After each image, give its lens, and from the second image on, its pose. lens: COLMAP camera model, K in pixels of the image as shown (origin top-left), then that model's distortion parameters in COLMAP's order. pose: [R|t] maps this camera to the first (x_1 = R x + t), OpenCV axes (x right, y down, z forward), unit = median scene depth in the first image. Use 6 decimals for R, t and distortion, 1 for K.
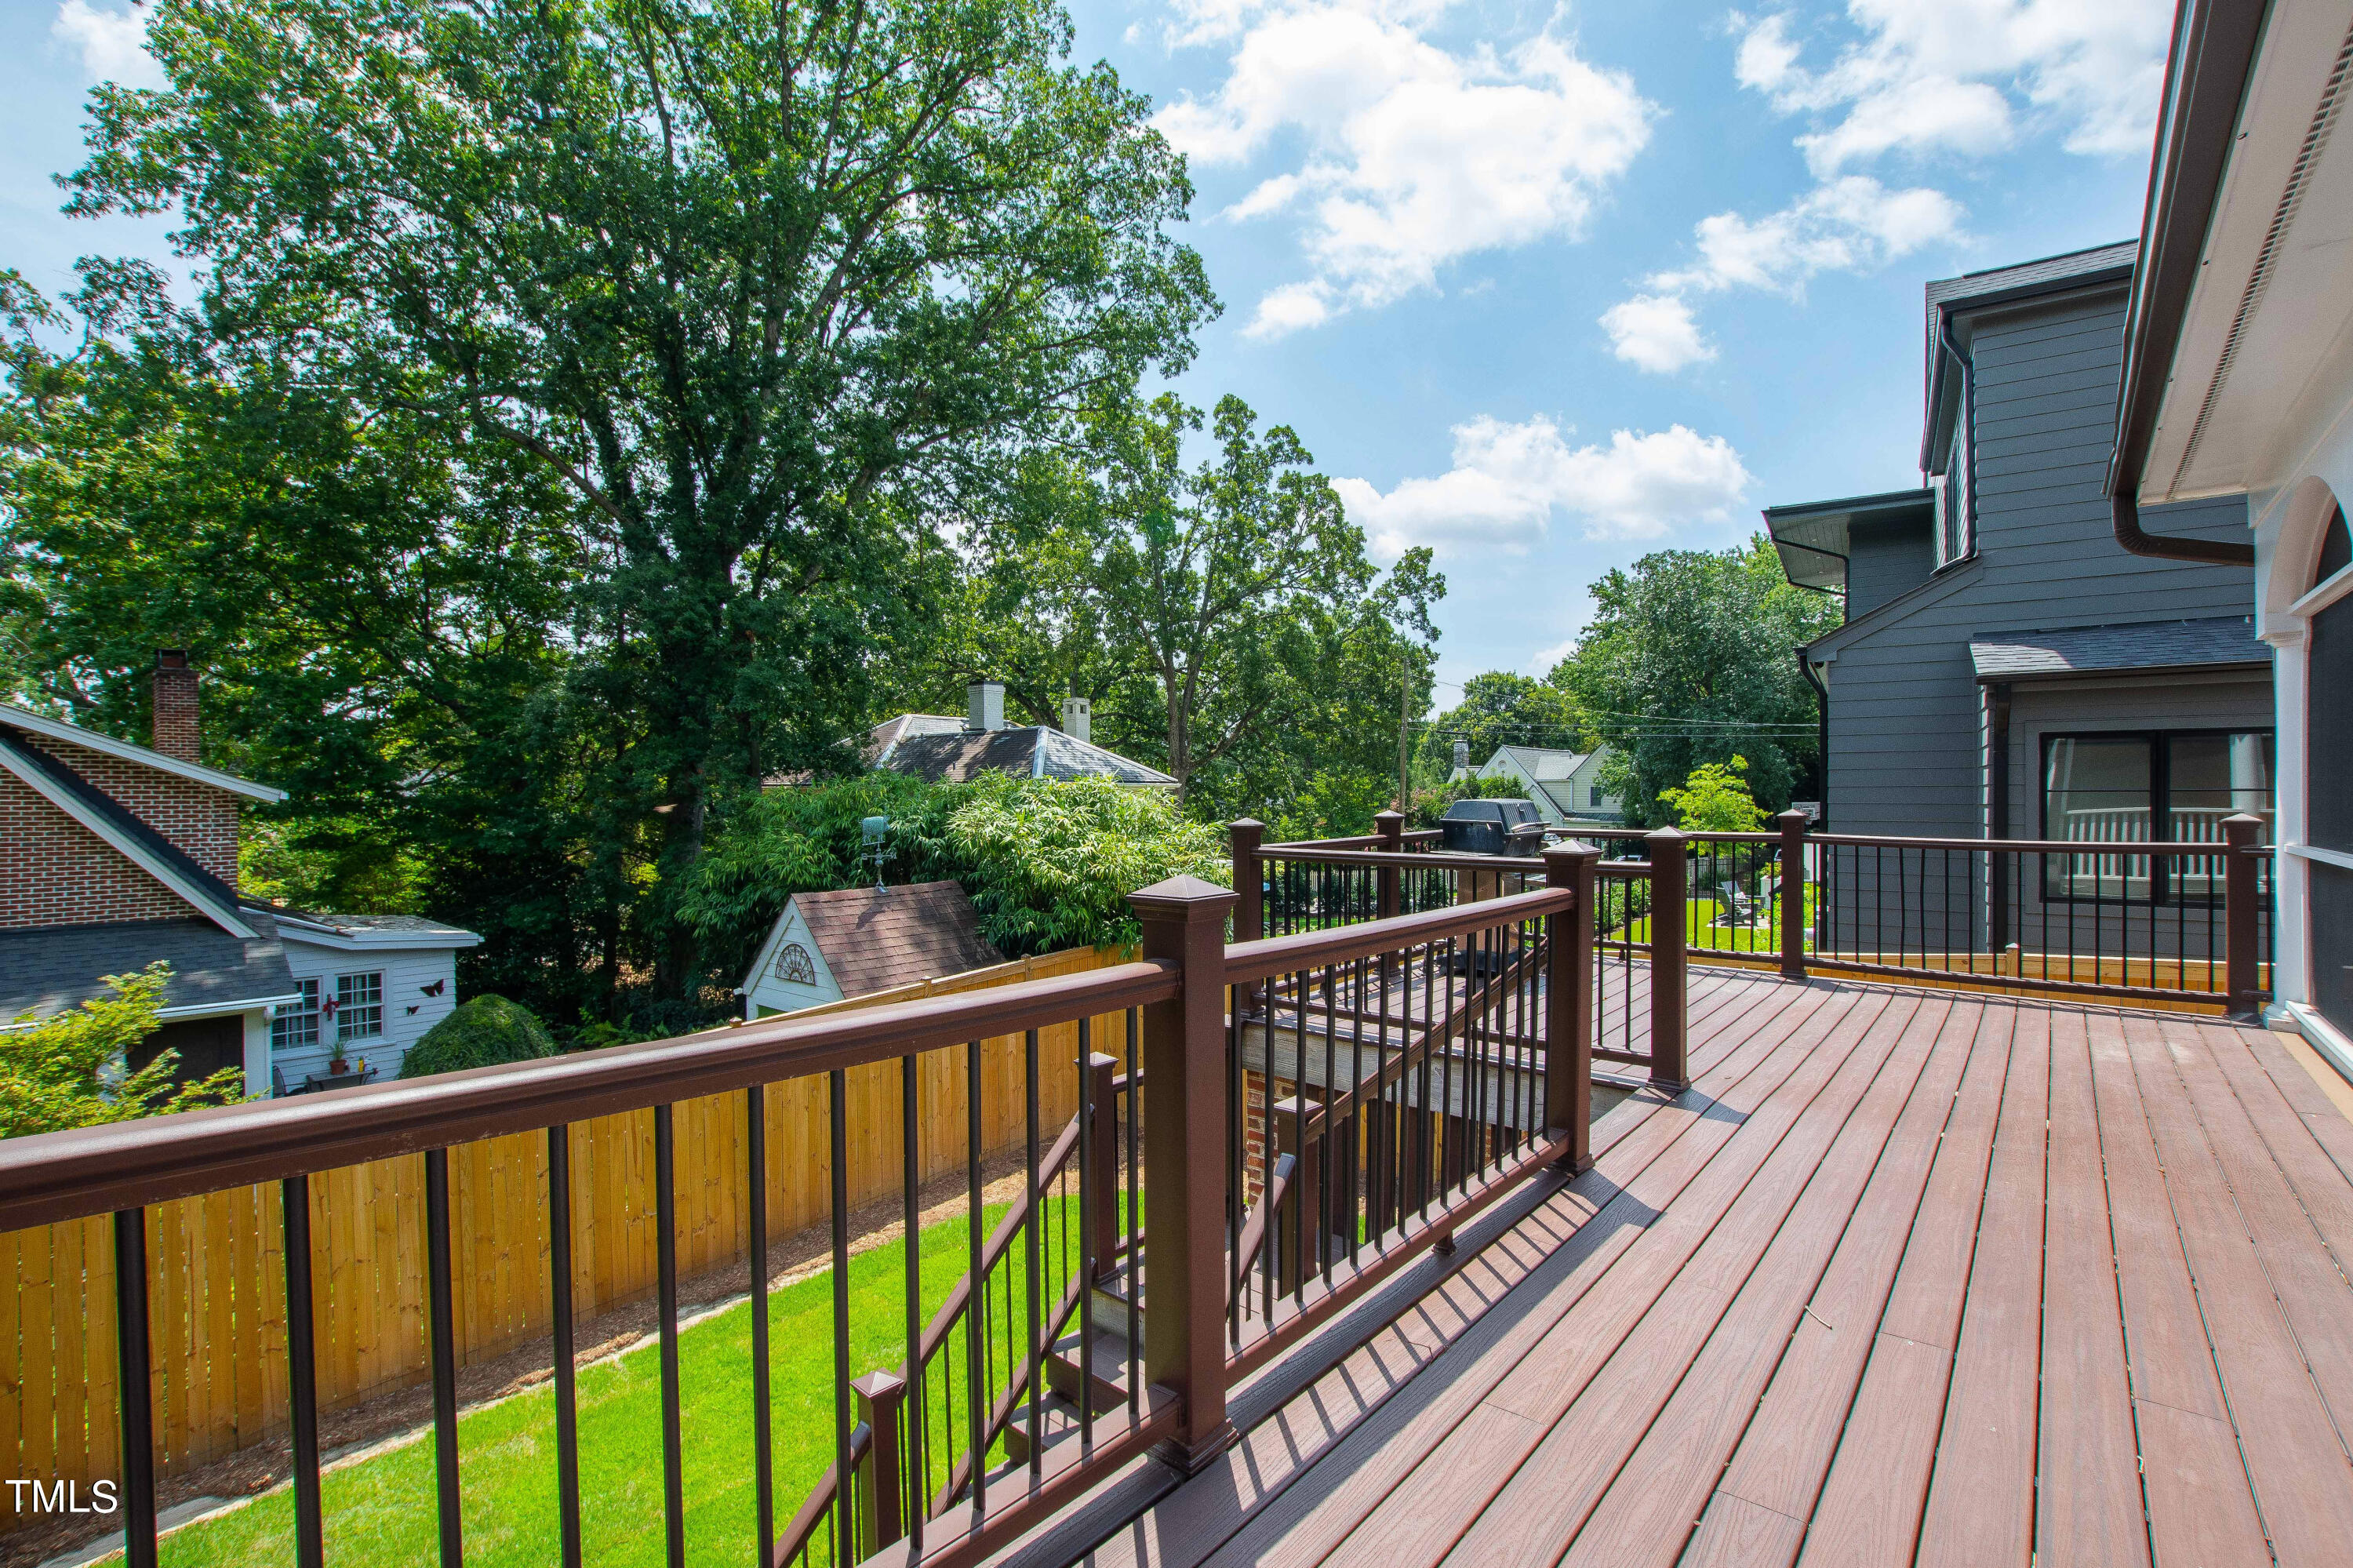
lens RADIAL K [[1065.5, 0, 1166.8], [0, 1065.5, 805.3], [0, 0, 1]] dist [-0.024745, 0.000670]
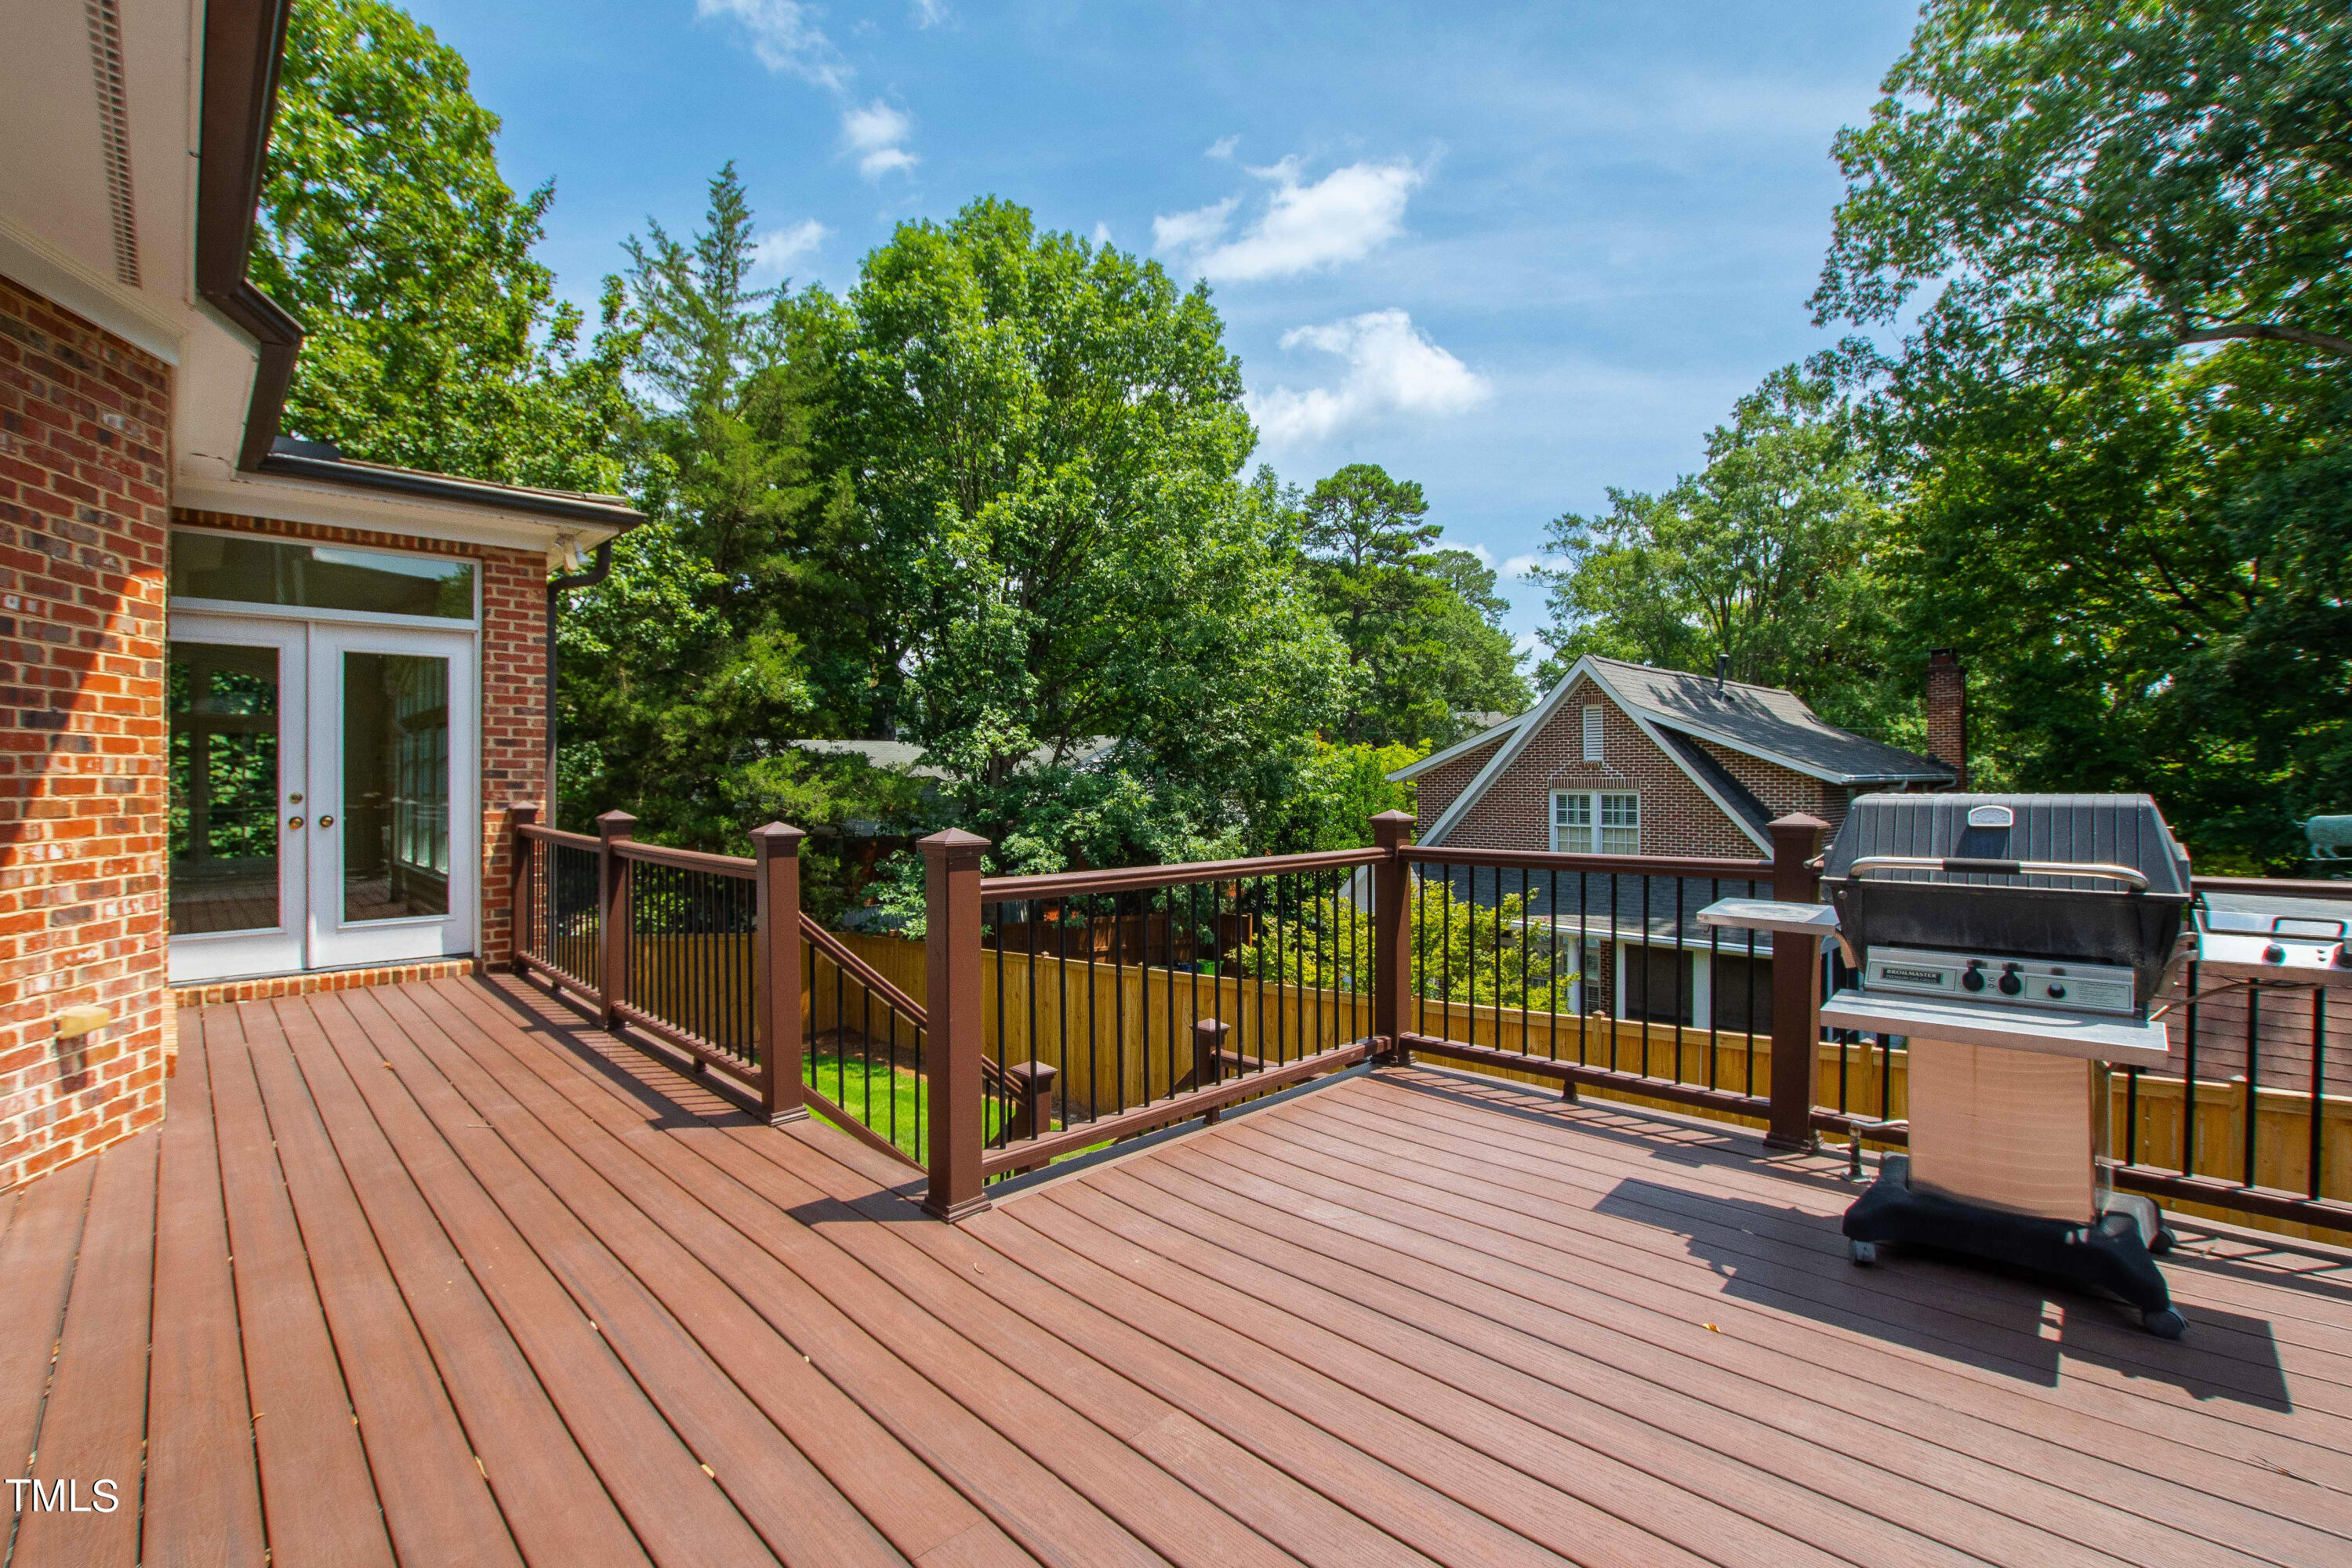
lens RADIAL K [[1046.3, 0, 1139.8], [0, 1046.3, 774.2], [0, 0, 1]] dist [-0.022826, -0.000014]
pose [[-0.112424, -0.006236, -0.993641, 1.588152], [-0.009140, 0.999944, -0.005241, -0.015531], [0.993618, 0.008493, -0.112475, 1.676460]]
